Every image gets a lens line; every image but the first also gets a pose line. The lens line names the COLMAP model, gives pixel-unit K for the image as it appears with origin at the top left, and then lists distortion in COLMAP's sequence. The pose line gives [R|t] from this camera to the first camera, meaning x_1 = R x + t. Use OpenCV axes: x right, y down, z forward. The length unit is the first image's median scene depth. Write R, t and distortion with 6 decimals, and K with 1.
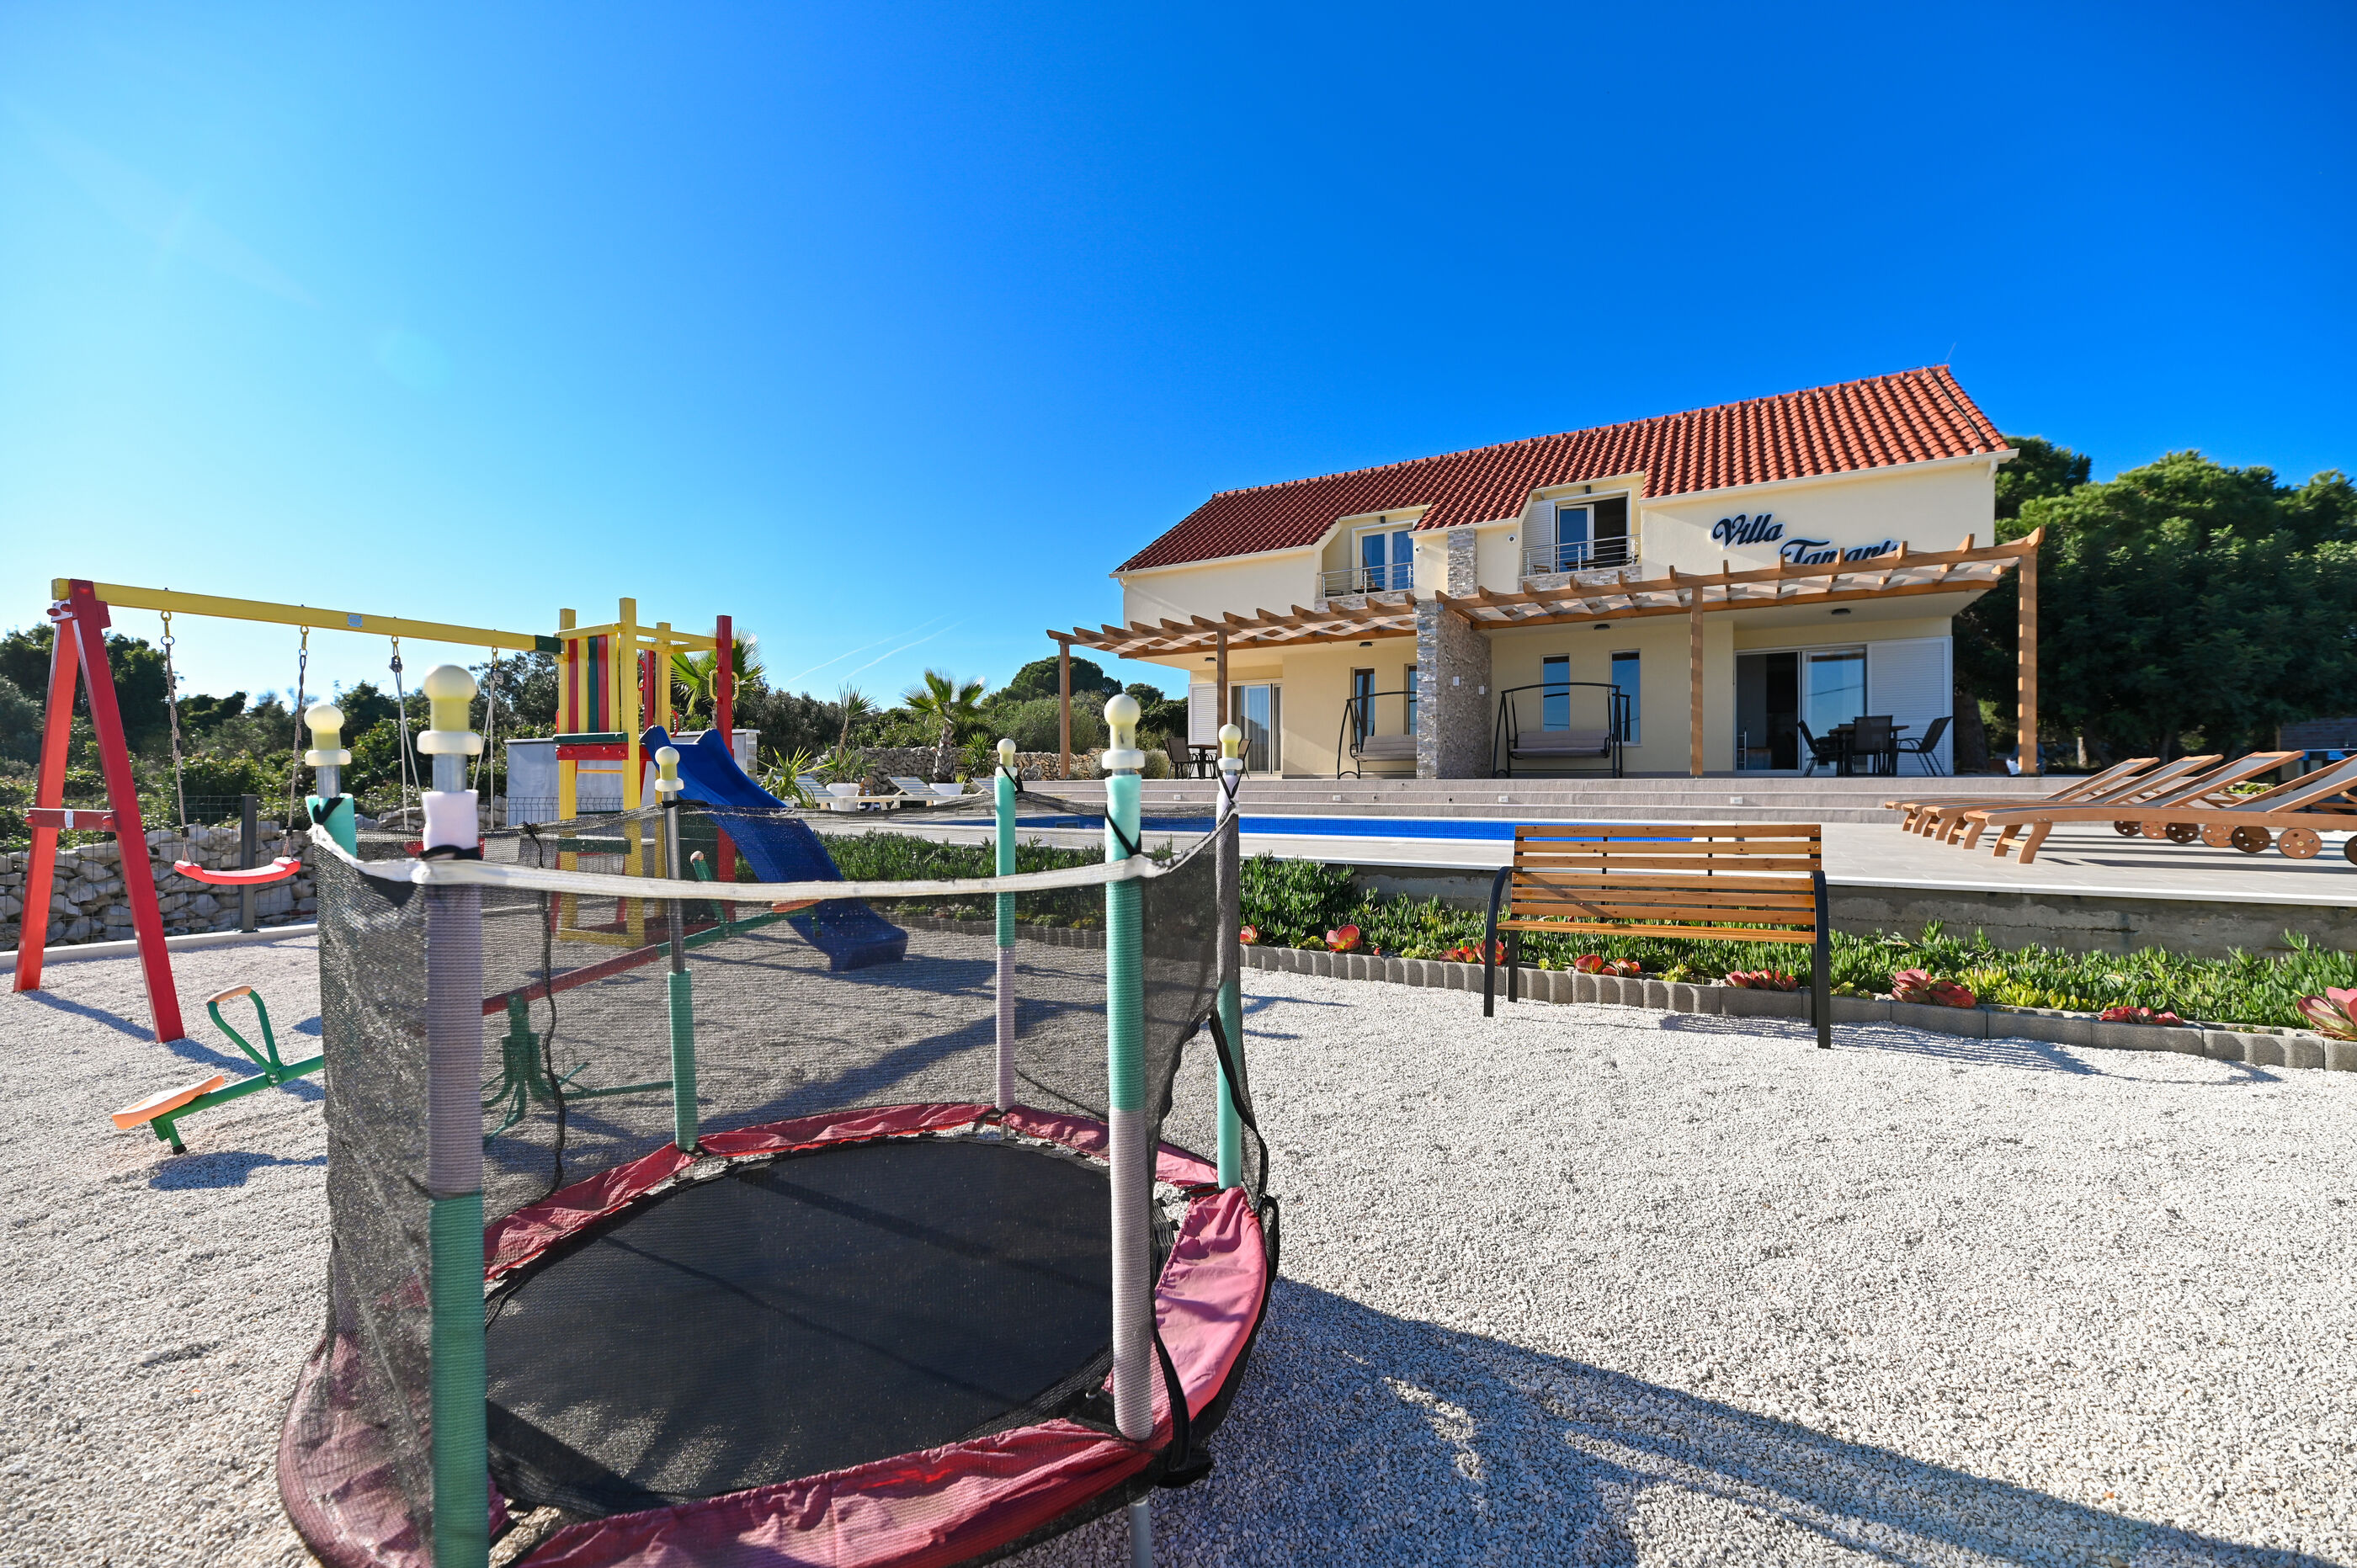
lens RADIAL K [[945.6, 0, 1169.1], [0, 945.6, 769.6], [0, 0, 1]] dist [-0.001461, -0.002918]
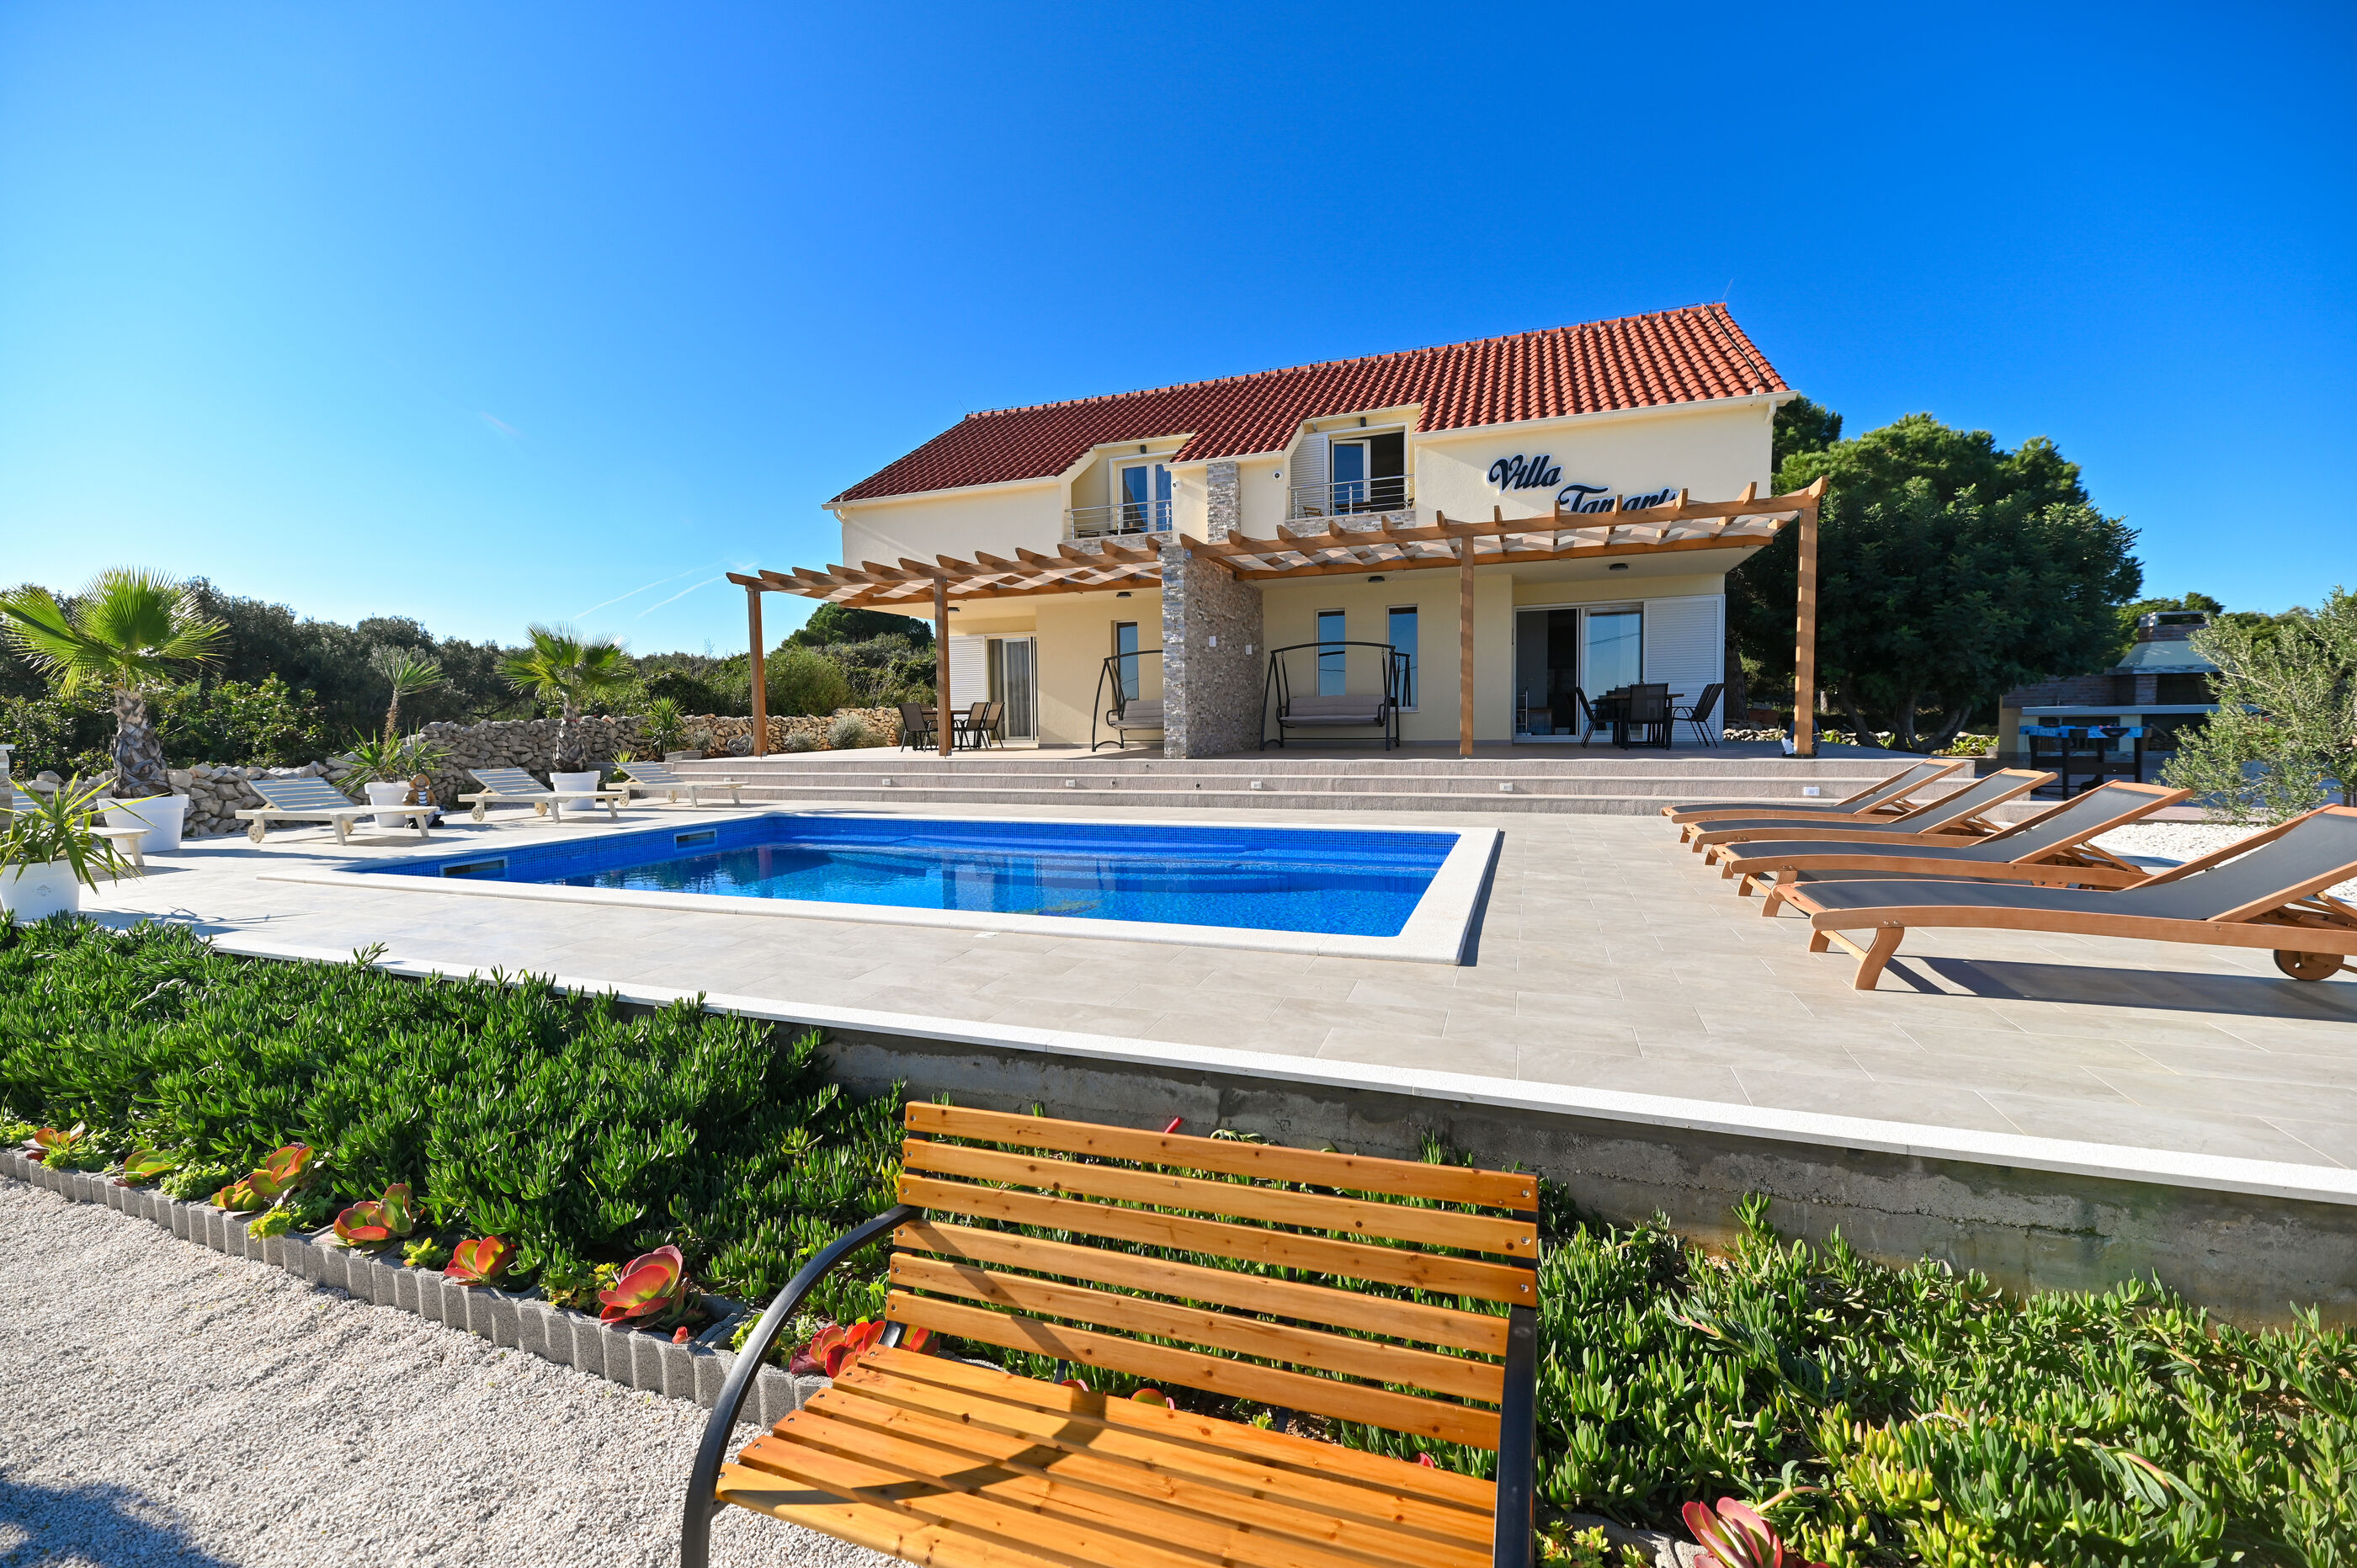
lens RADIAL K [[945.6, 0, 1181.8], [0, 945.6, 753.1], [0, 0, 1]] dist [-0.001461, -0.002918]
pose [[0.983041, -0.020250, 0.182265, 0.114310], [0.011758, 0.998800, 0.047551, -0.032413], [-0.183009, -0.044602, 0.982099, 0.155734]]
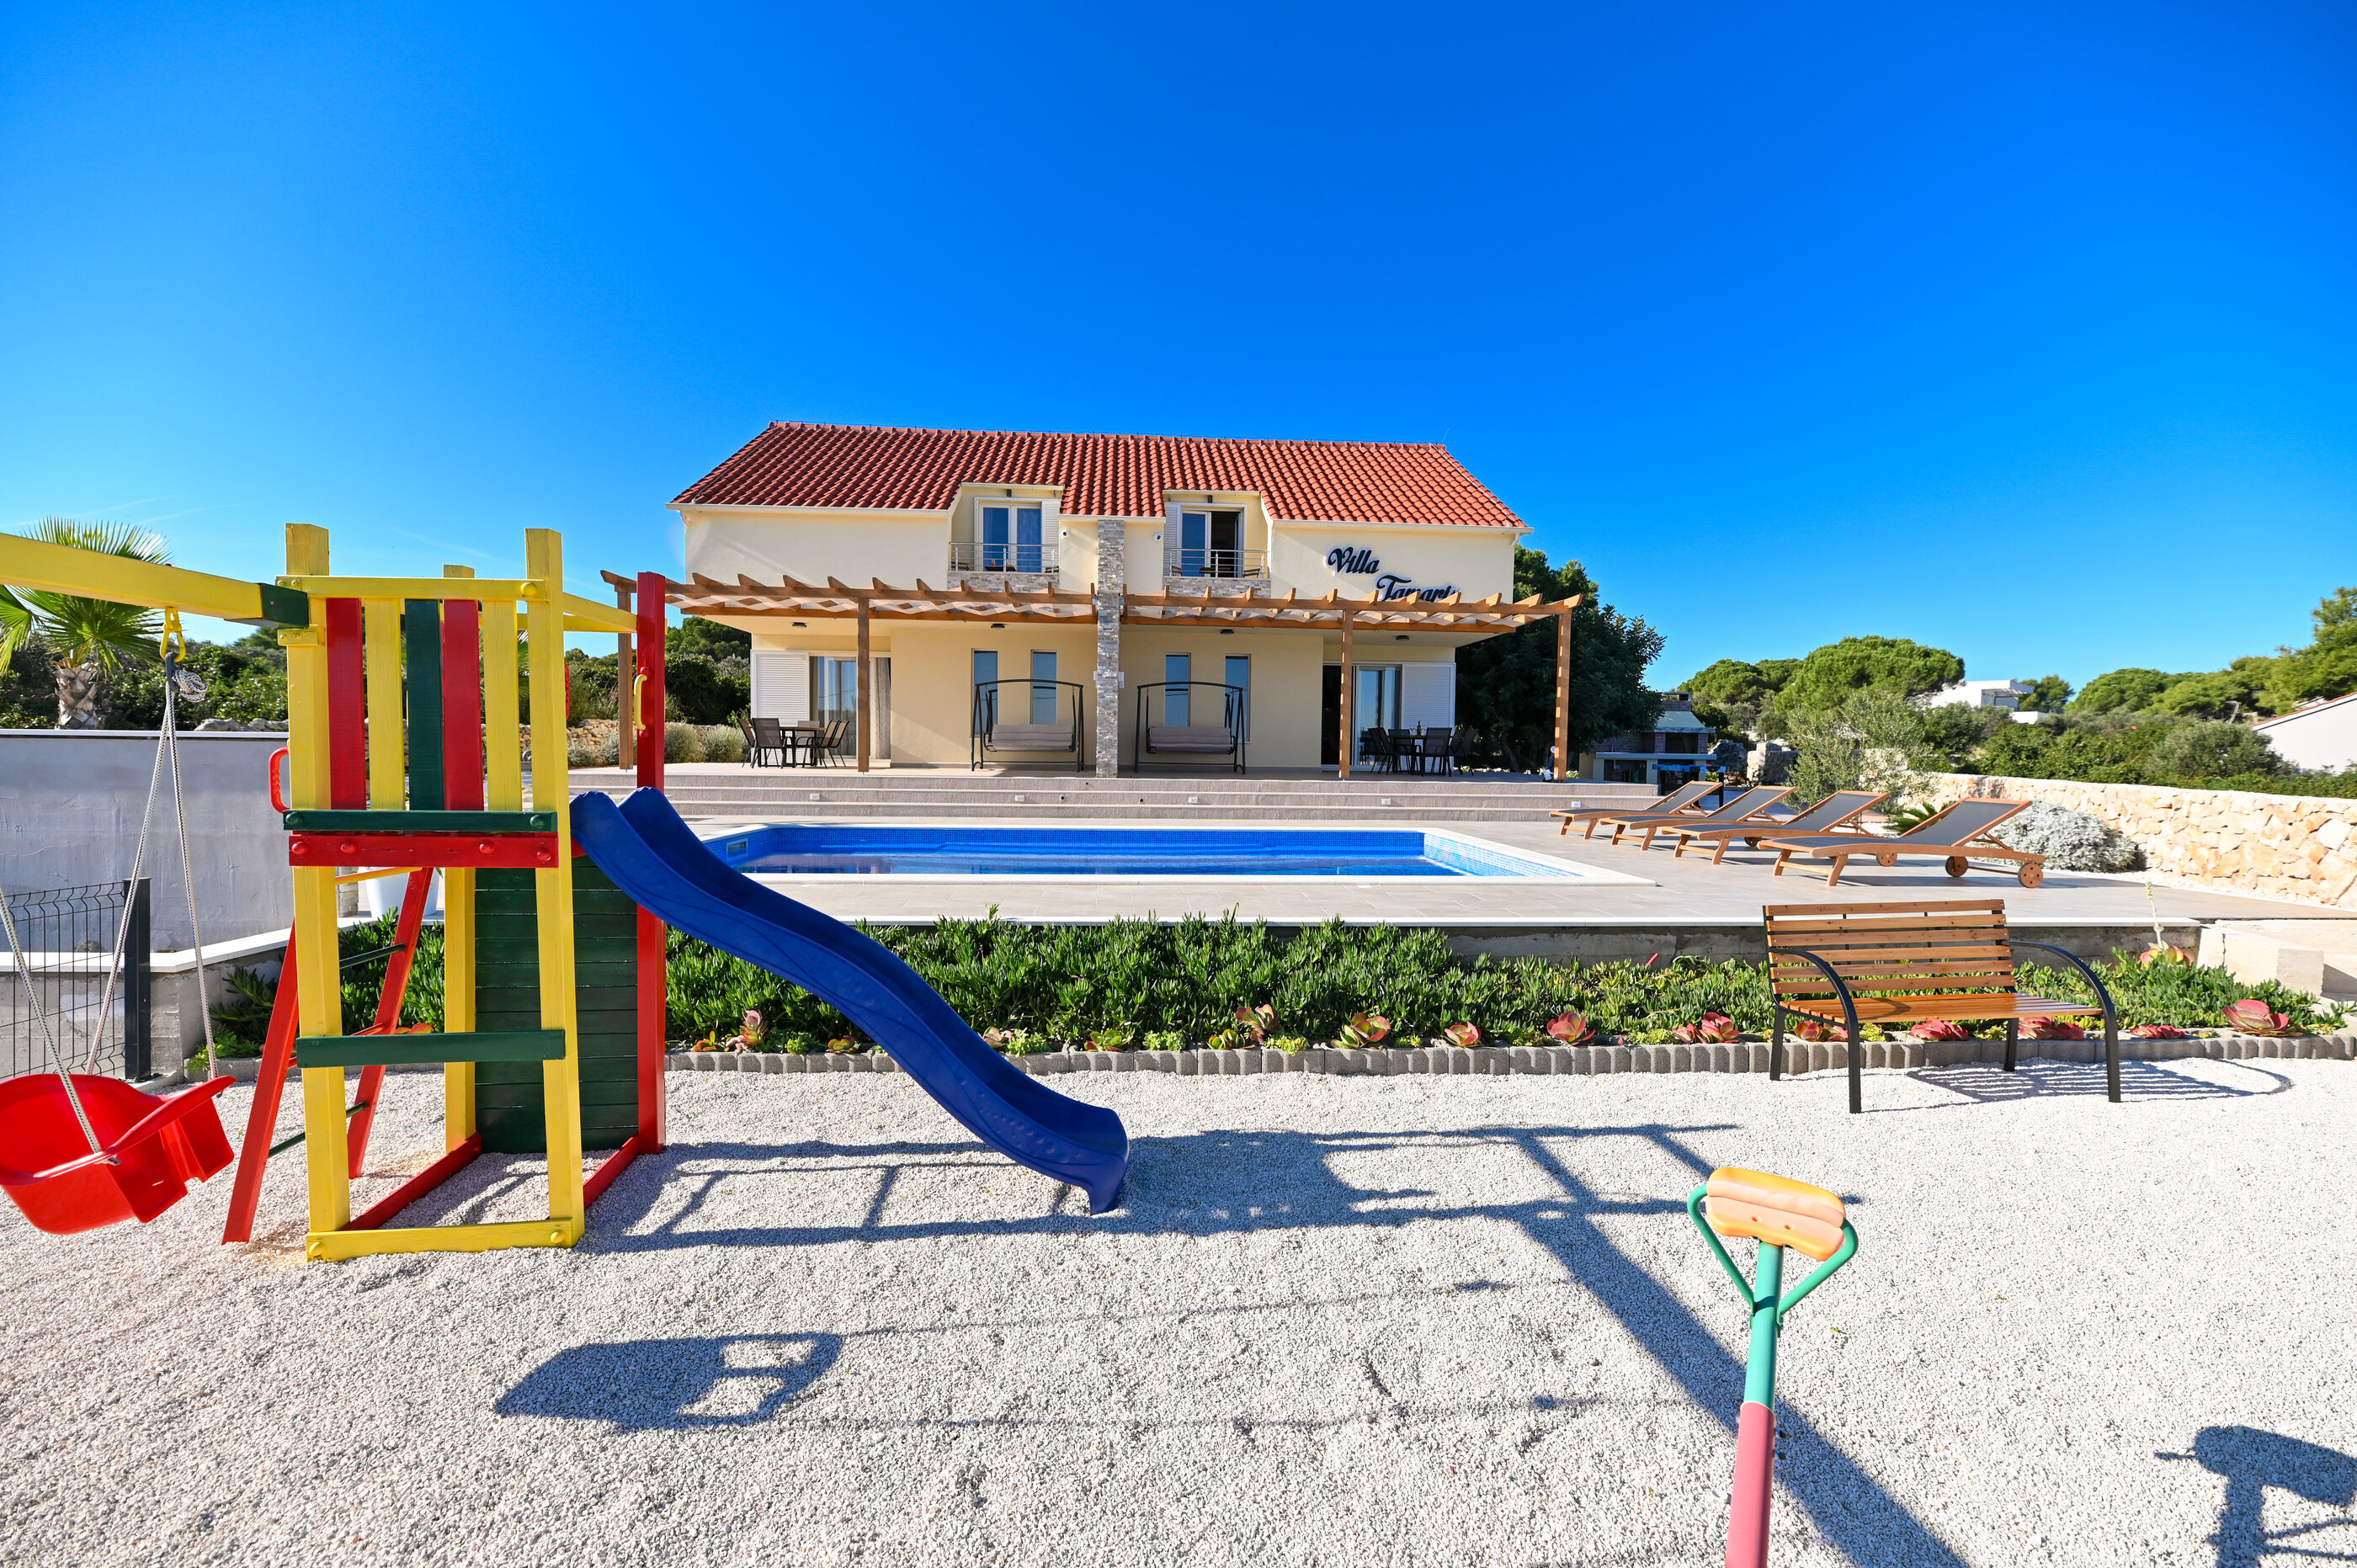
lens RADIAL K [[945.6, 0, 1155.1], [0, 945.6, 778.0], [0, 0, 1]] dist [-0.001461, -0.002918]
pose [[0.828340, -0.005923, 0.560195, -0.213968], [-0.022827, 0.998757, 0.044314, -0.031247], [-0.559761, -0.049495, 0.827175, 0.150978]]
